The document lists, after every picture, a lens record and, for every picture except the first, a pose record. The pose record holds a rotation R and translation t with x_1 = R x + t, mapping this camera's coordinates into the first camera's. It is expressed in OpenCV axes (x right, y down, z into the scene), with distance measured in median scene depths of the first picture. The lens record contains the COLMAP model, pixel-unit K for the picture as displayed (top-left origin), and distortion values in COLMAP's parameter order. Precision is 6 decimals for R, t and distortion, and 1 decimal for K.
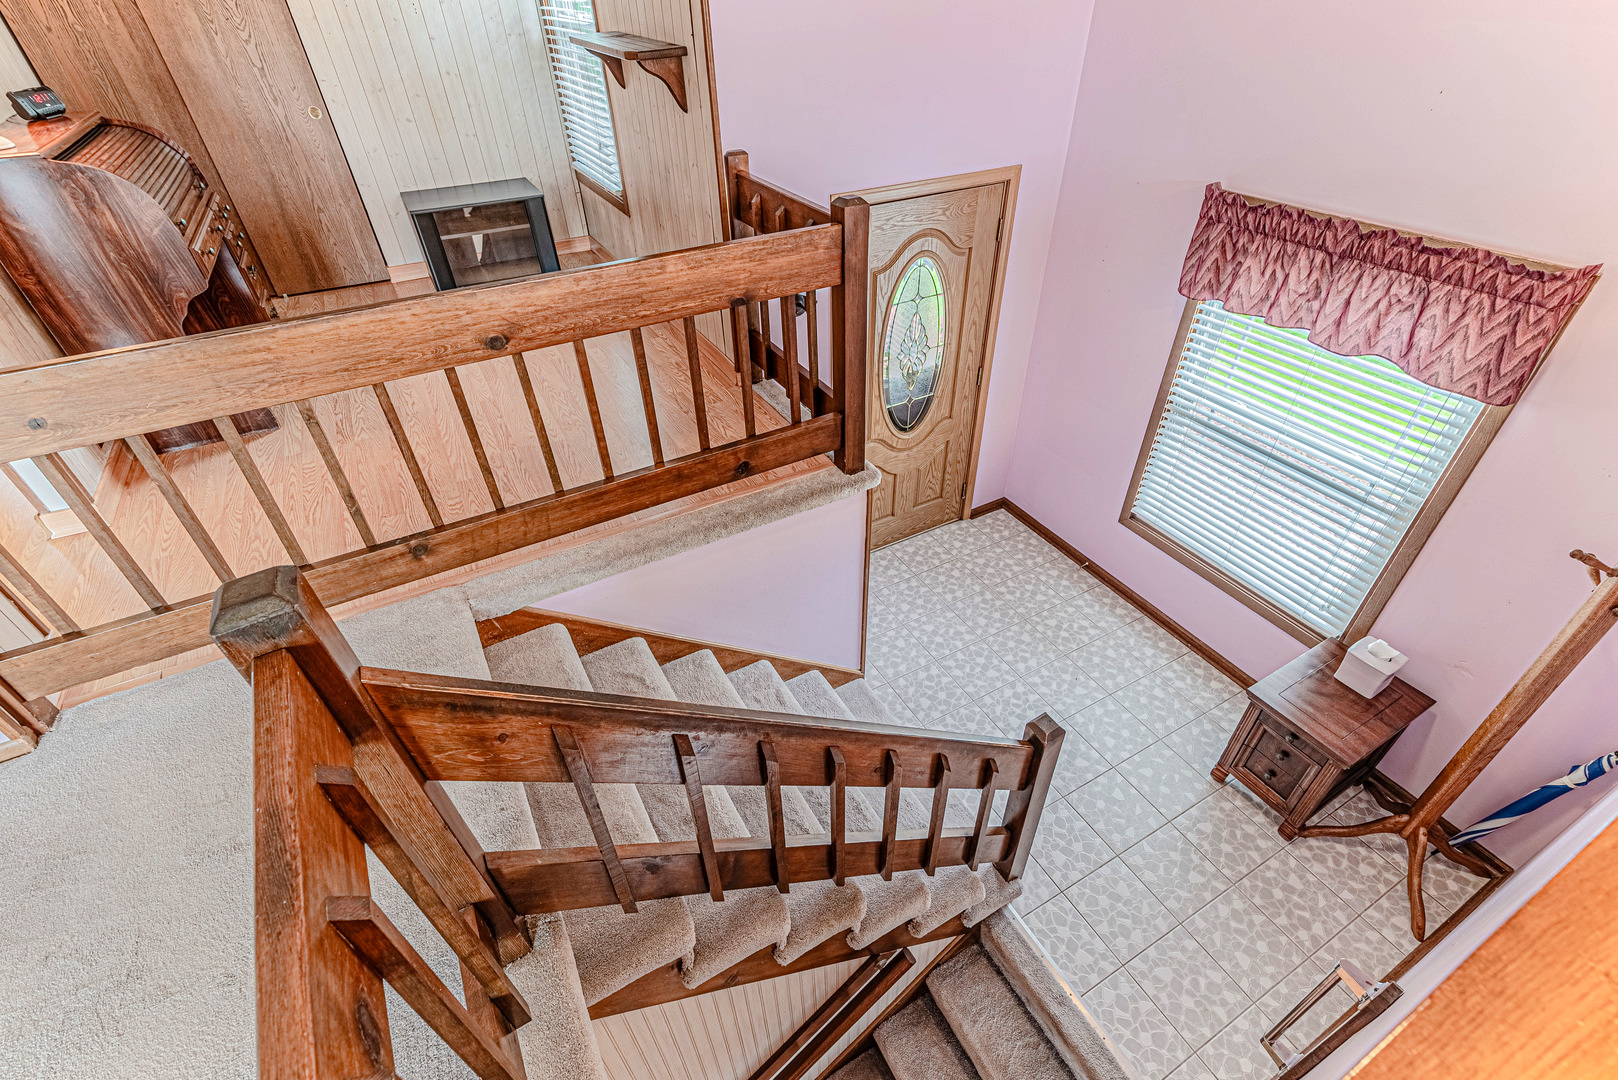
lens RADIAL K [[729.3, 0, 813.6], [0, 729.3, 543.0], [0, 0, 1]] dist [0.015248, -0.001150]
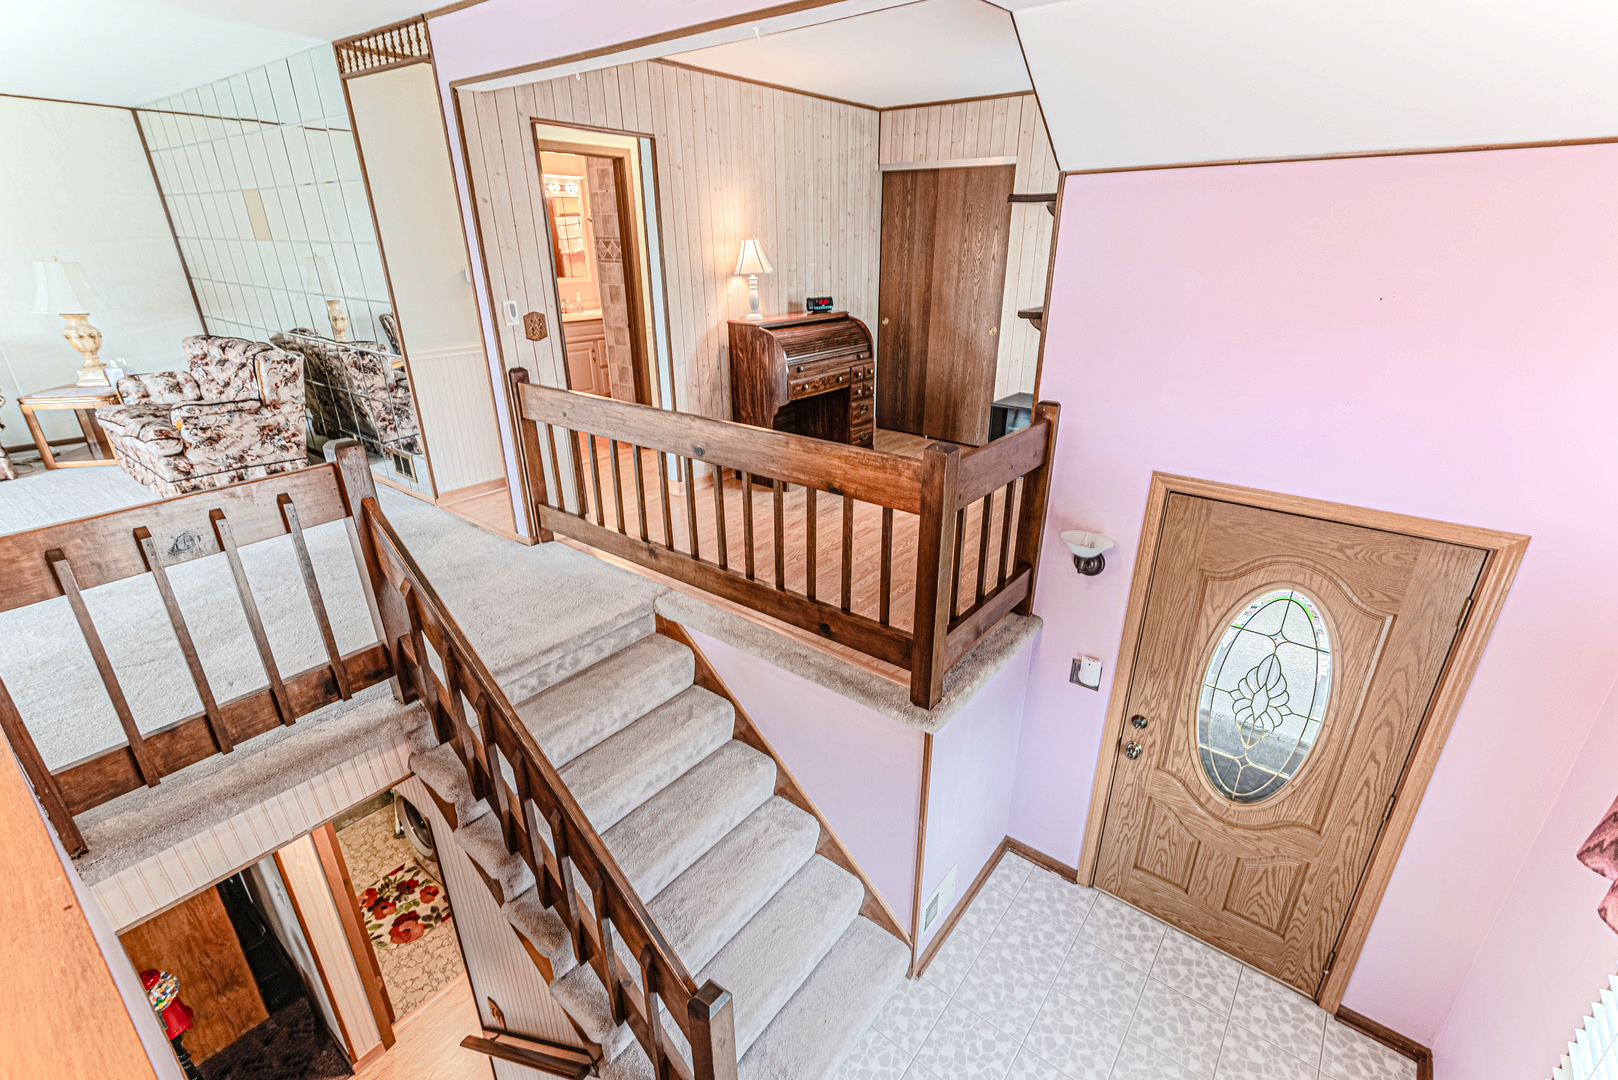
lens RADIAL K [[729.3, 0, 806.6], [0, 729.3, 544.5], [0, 0, 1]] dist [0.015248, -0.001150]
pose [[0.384080, 0.376234, -0.843167, 0.737831], [-0.579528, 0.809151, 0.097069, -0.278957], [0.718770, 0.451356, 0.528817, 0.300199]]
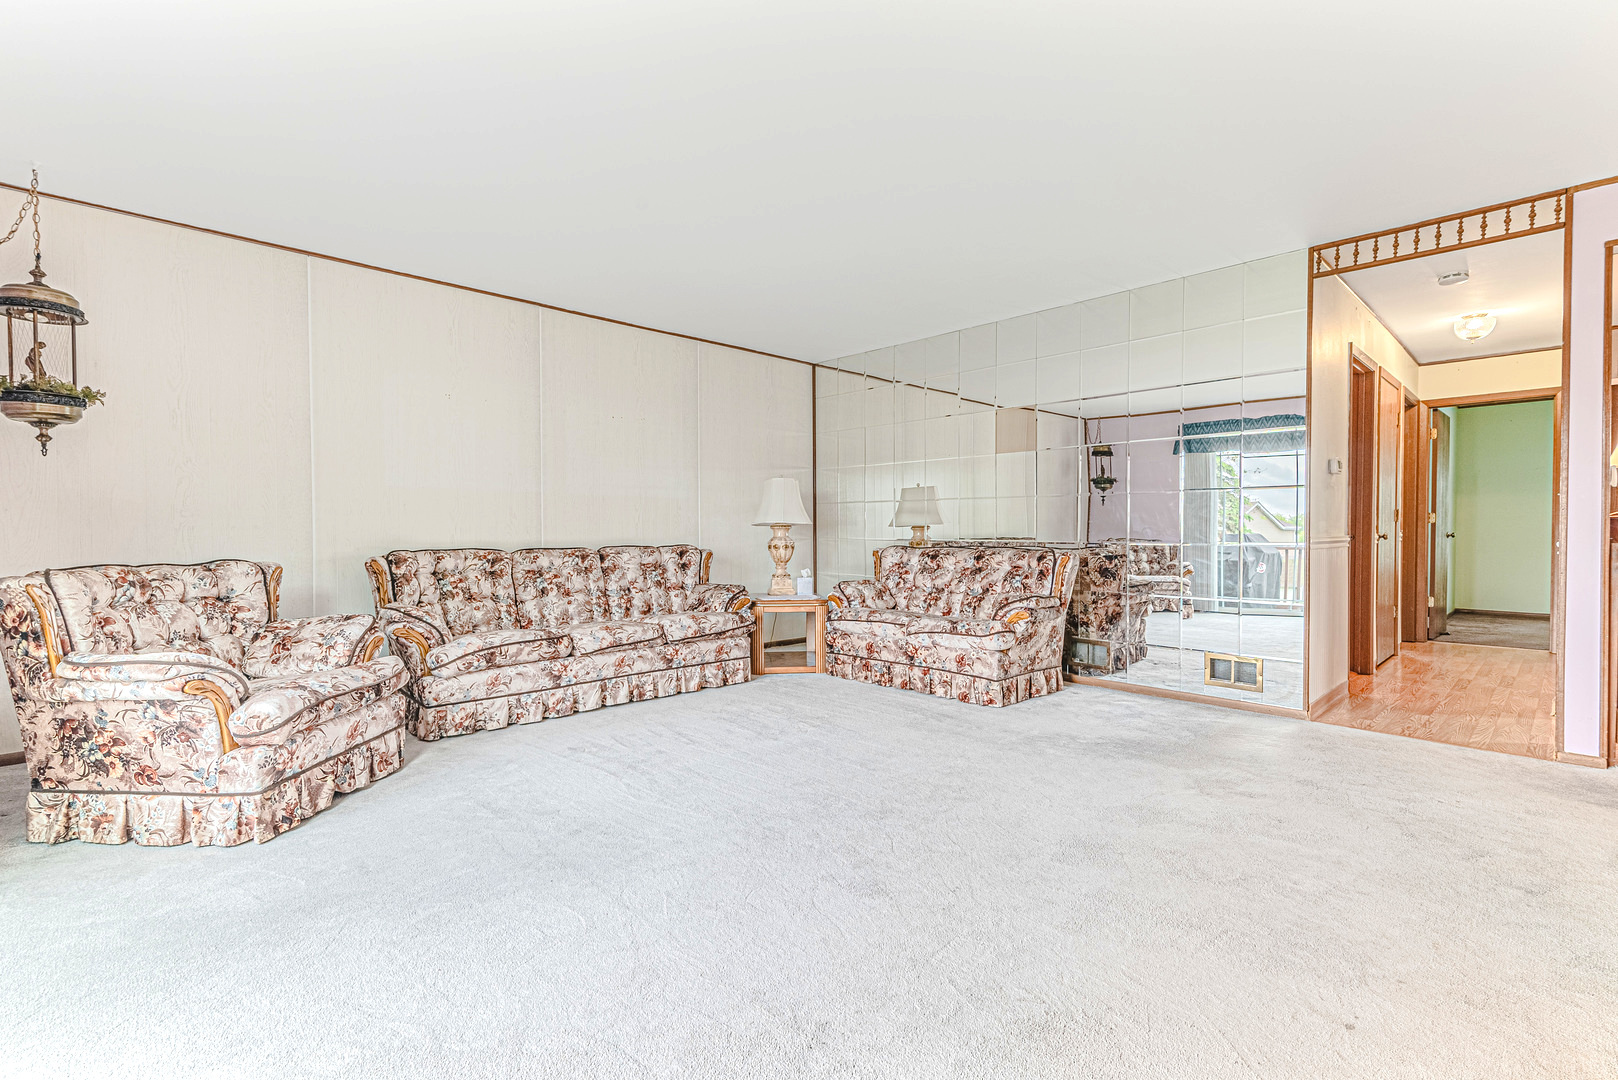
lens RADIAL K [[729.3, 0, 812.1], [0, 729.3, 541.7], [0, 0, 1]] dist [0.015248, -0.001150]
pose [[0.255745, 0.033786, -0.966154, 0.050494], [-0.604841, 0.785221, -0.132645, 0.794459], [0.754163, 0.618293, 0.221251, -0.689227]]
